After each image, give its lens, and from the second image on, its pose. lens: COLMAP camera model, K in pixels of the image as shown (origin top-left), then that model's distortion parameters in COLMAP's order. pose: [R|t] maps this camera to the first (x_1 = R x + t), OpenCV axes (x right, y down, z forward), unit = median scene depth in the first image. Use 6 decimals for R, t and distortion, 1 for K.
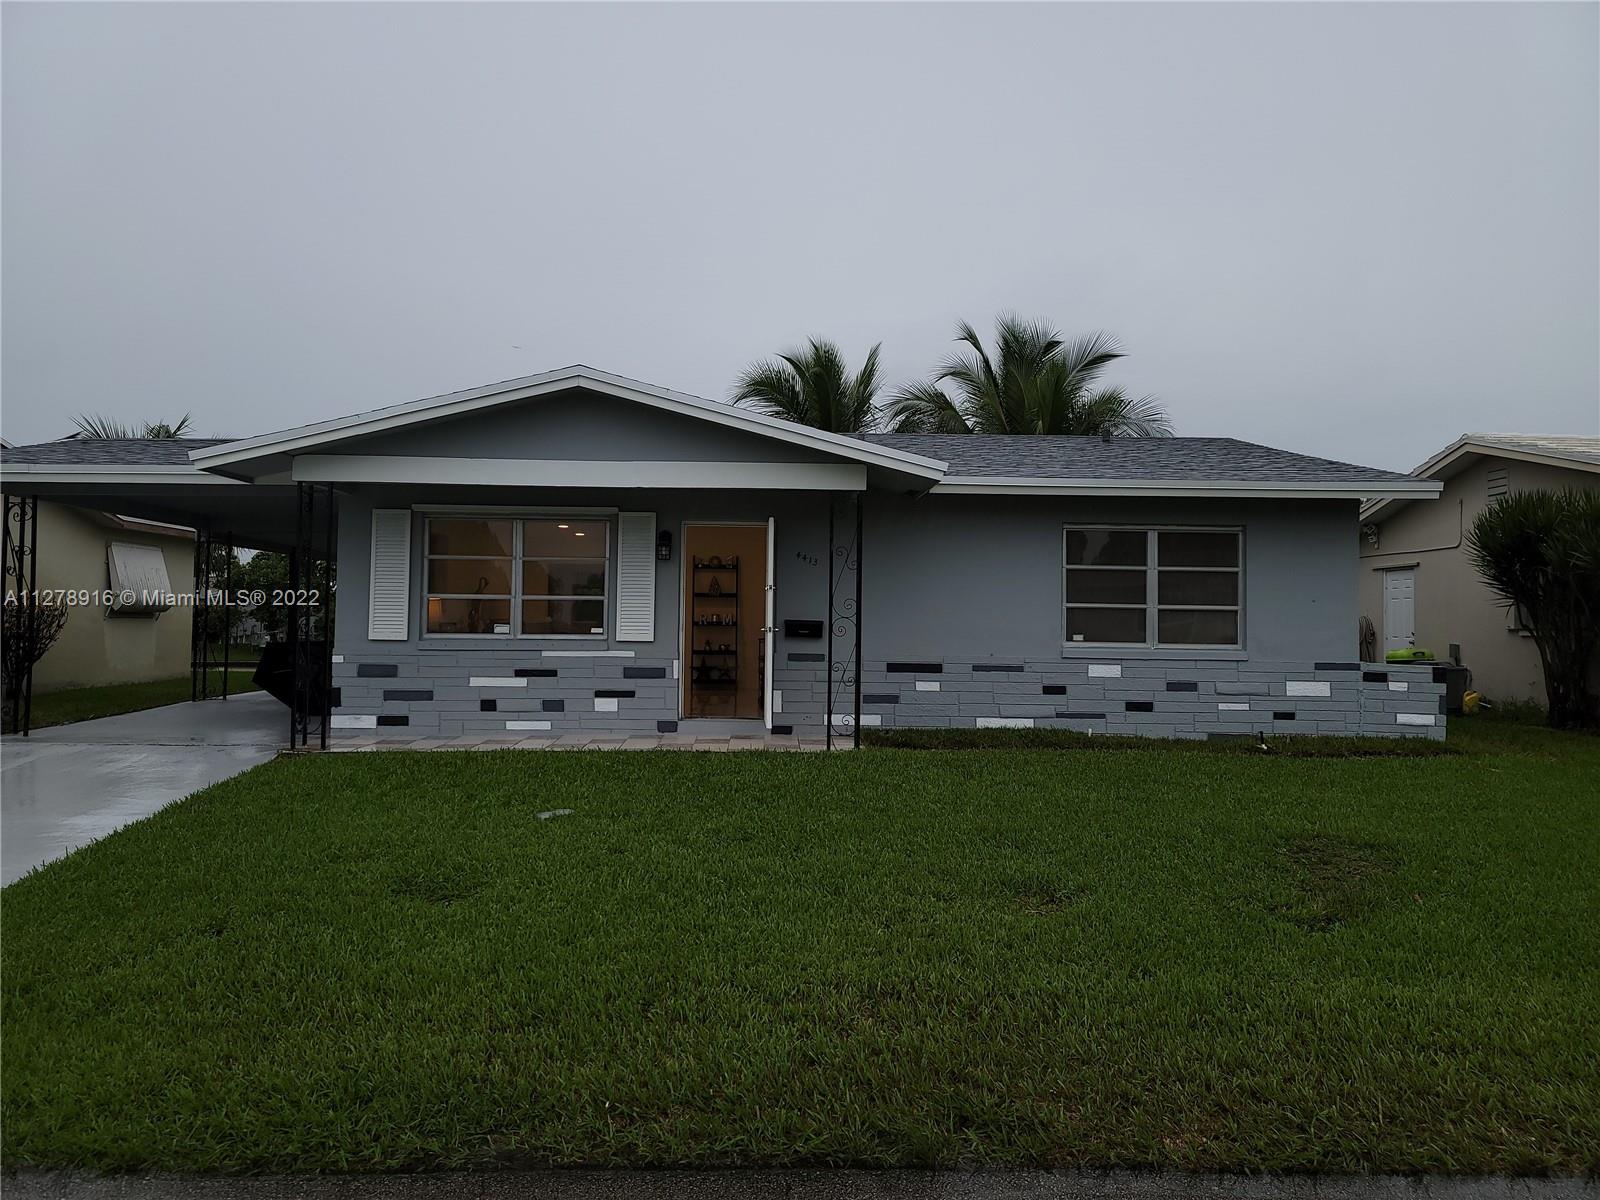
lens RADIAL K [[1181.2, 0, 799.5], [0, 1181.2, 594.4], [0, 0, 1]] dist [0.075474, -0.055102]
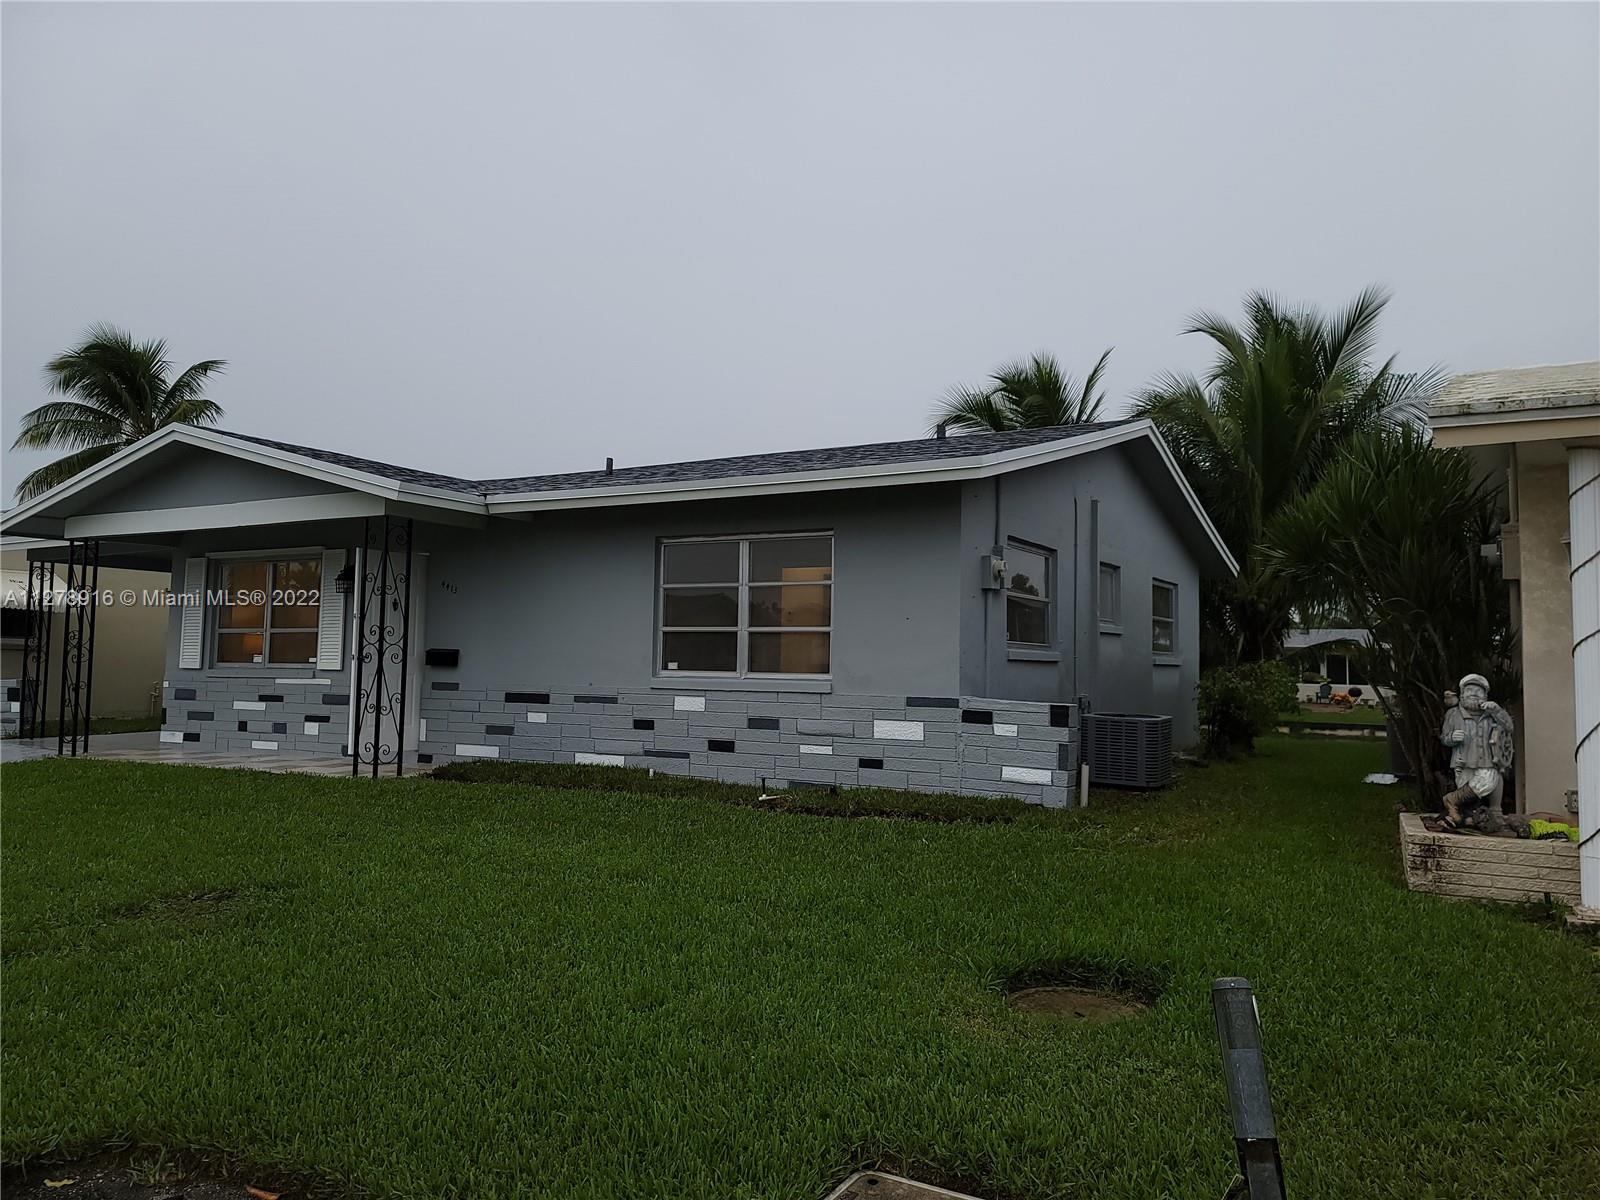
lens RADIAL K [[1187.6, 0, 800.0], [0, 1187.6, 600.0], [0, 0, 1]] dist [0.081456, -0.067484]
pose [[0.846581, -0.029987, -0.531414, 0.796554], [0.009078, 0.999080, -0.041915, 0.025854], [0.532182, 0.030660, 0.846075, 0.303469]]
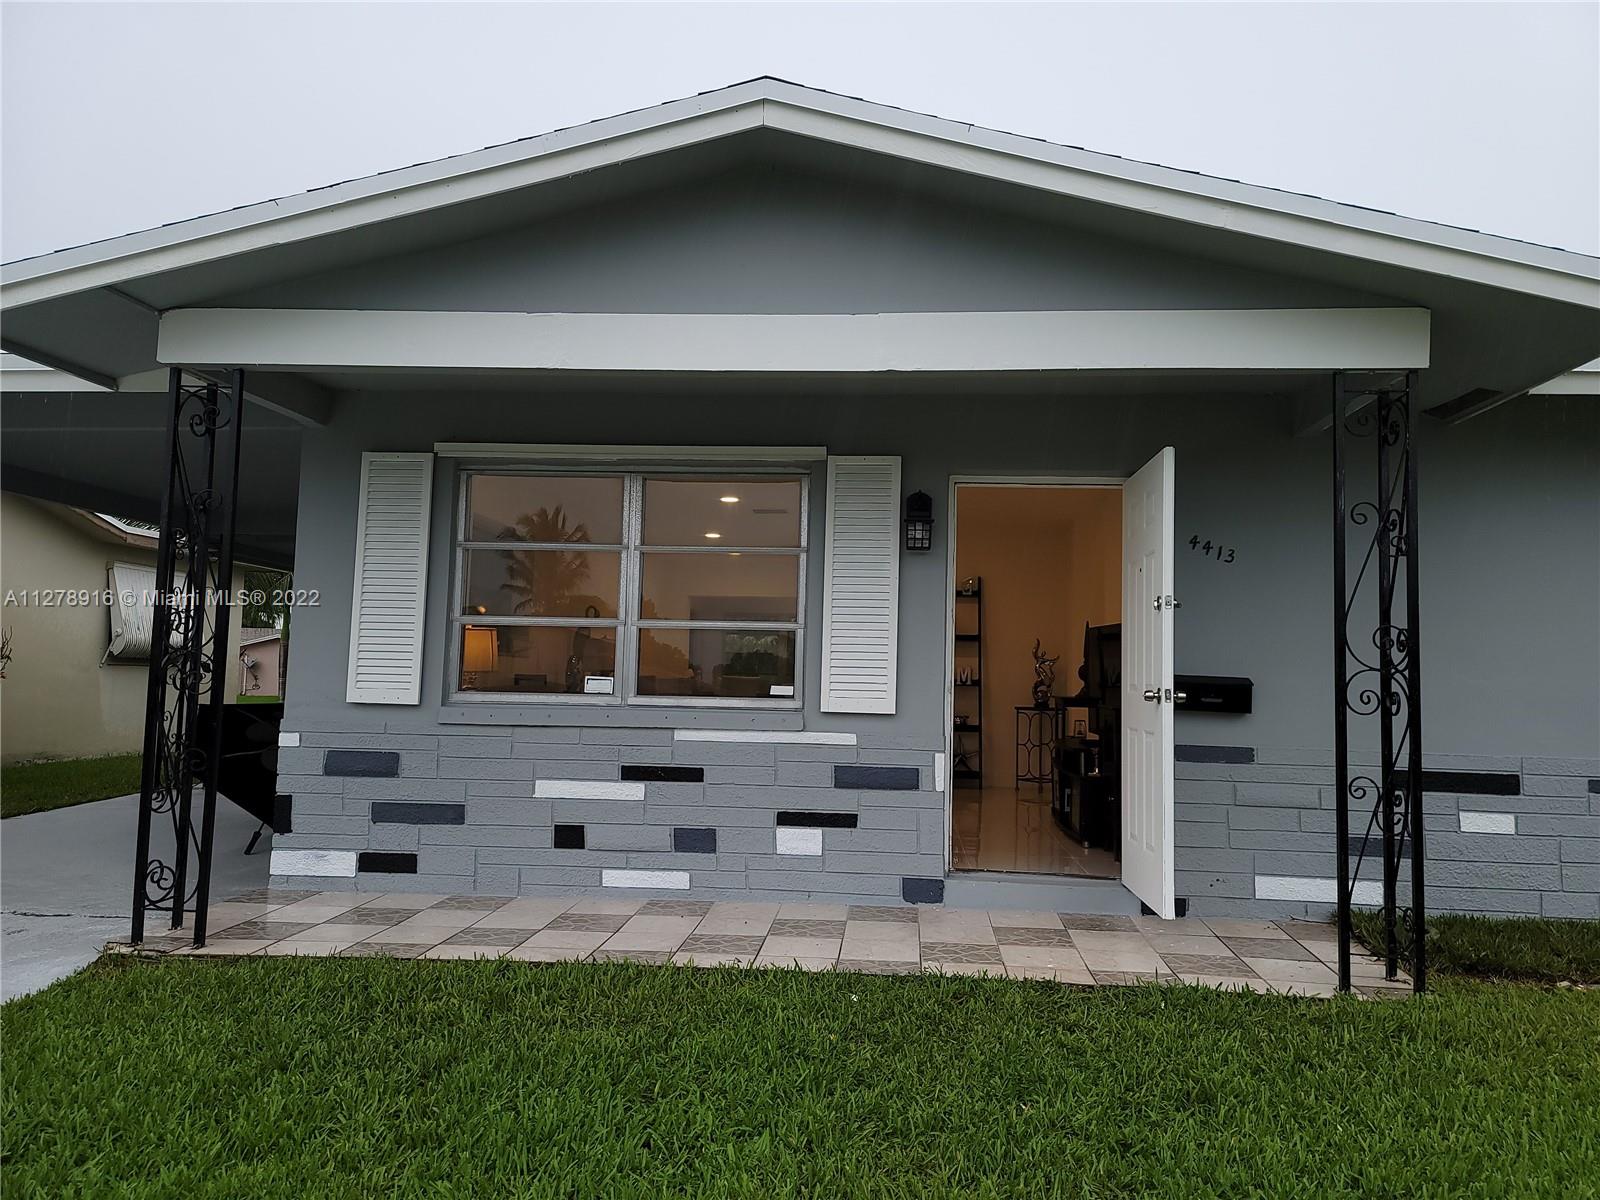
lens RADIAL K [[1181.2, 0, 799.5], [0, 1181.2, 594.4], [0, 0, 1]] dist [0.075474, -0.055102]
pose [[0.994325, 0.004648, -0.106286, -0.110299], [-0.010173, 0.998621, -0.051505, 0.015439], [0.105900, 0.052294, 0.993001, 0.498762]]
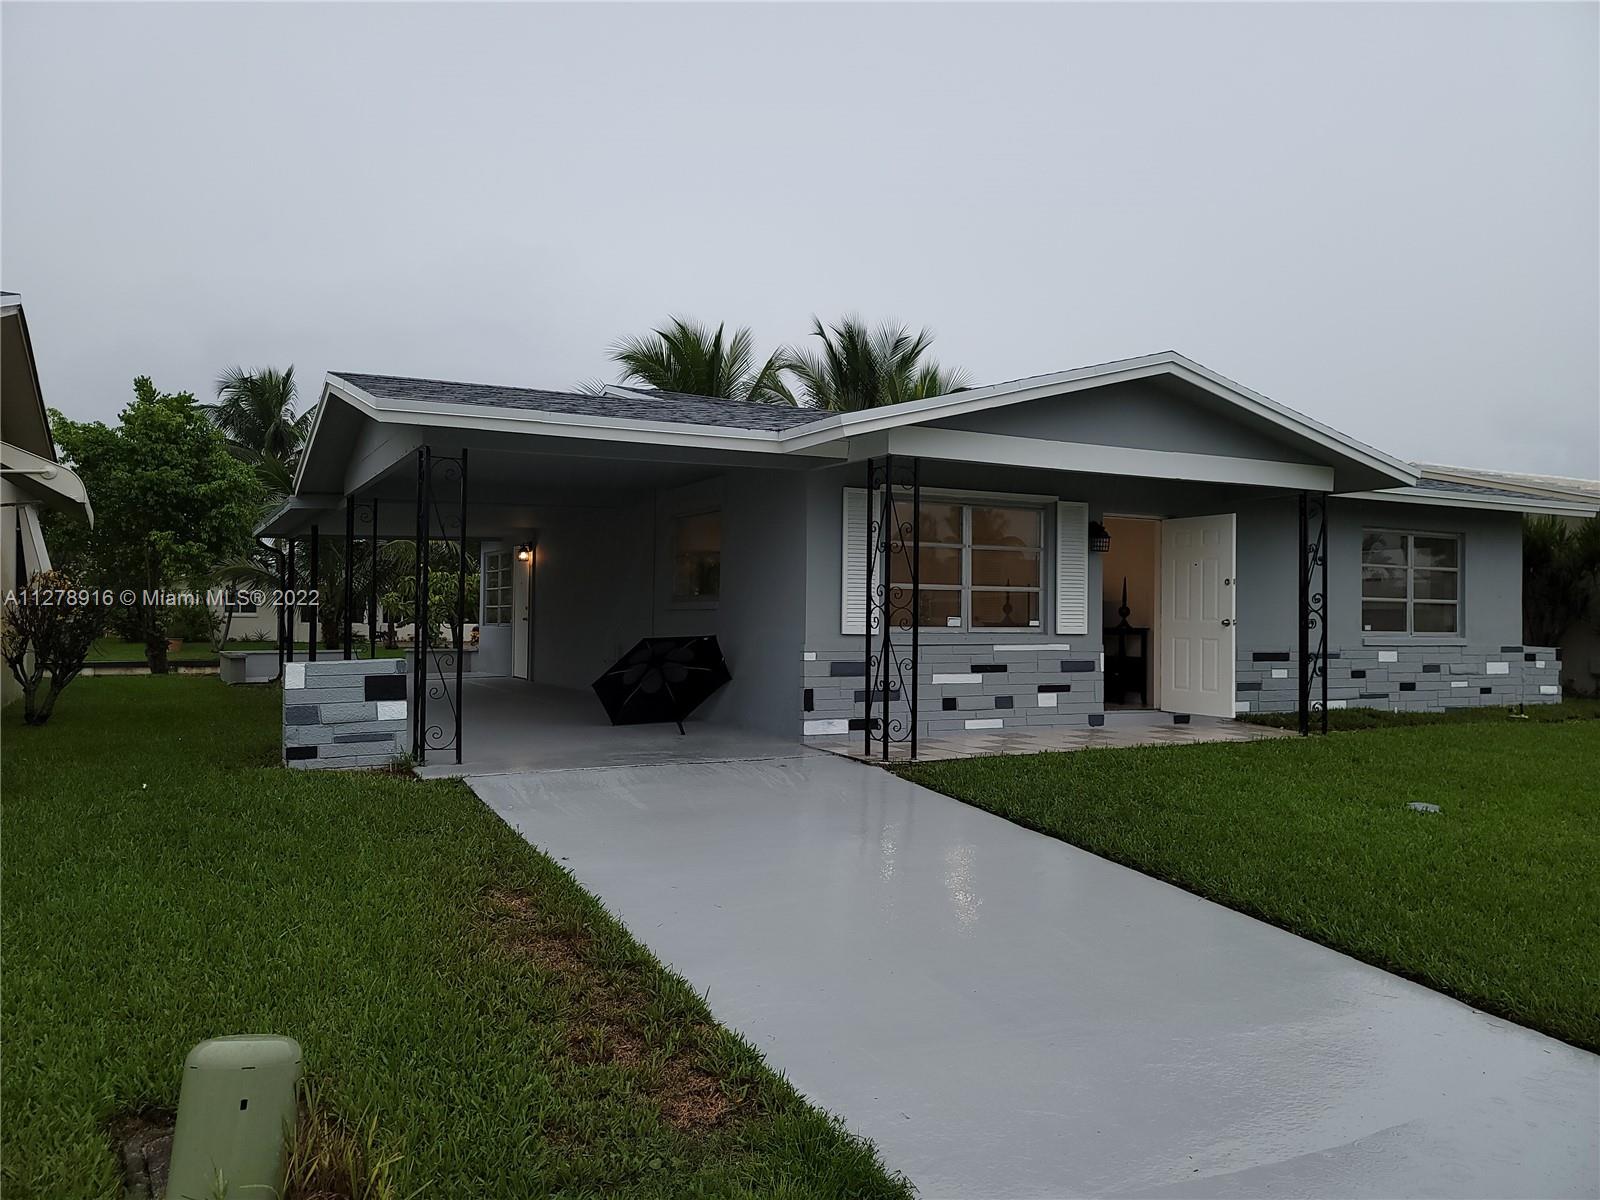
lens RADIAL K [[1181.2, 0, 799.5], [0, 1181.2, 594.4], [0, 0, 1]] dist [0.075474, -0.055102]
pose [[0.890809, 0.006151, 0.454336, -0.780566], [-0.010730, 0.999914, 0.007502, 0.001916], [-0.454251, -0.011558, 0.890799, 0.228126]]
